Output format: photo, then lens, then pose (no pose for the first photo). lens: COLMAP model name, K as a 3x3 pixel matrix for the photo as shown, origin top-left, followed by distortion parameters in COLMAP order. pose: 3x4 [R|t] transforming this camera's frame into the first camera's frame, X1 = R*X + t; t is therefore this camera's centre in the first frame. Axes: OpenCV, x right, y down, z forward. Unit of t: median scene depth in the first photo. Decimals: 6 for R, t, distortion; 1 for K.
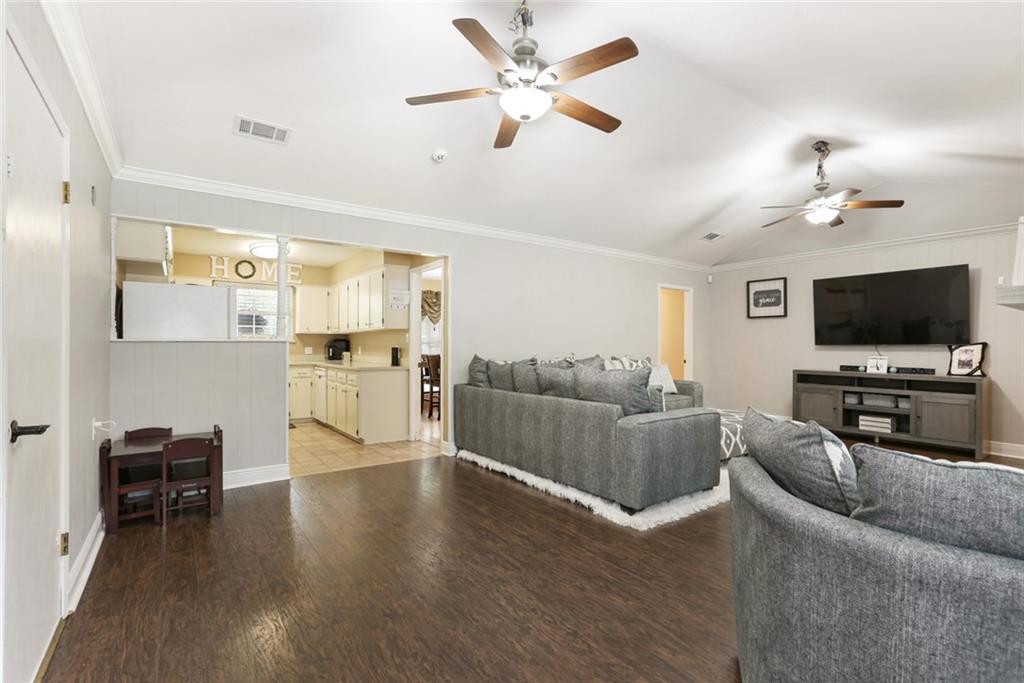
lens RADIAL K [[471.3, 0, 513.0], [0, 471.3, 343.6], [0, 0, 1]] dist [-0.026659, 0.000418]
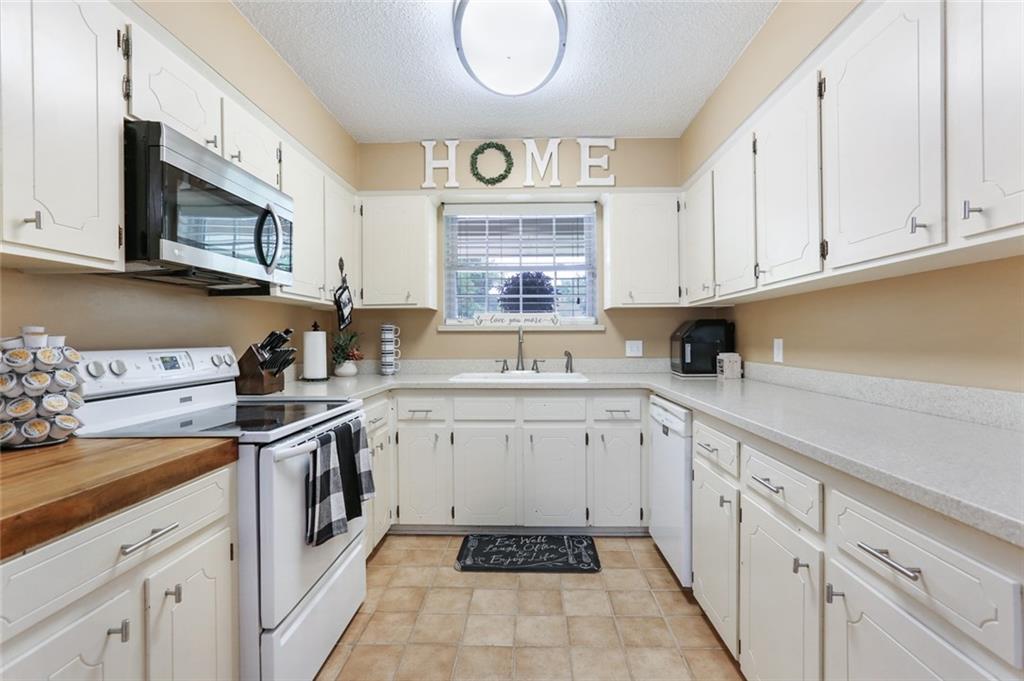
lens RADIAL K [[471.3, 0, 516.0], [0, 471.3, 340.8], [0, 0, 1]] dist [-0.026659, 0.000418]
pose [[0.792797, -0.005259, -0.609464, -0.280128], [0.013721, 0.999863, 0.009221, 0.002289], [0.609332, -0.015673, 0.792760, 0.643355]]
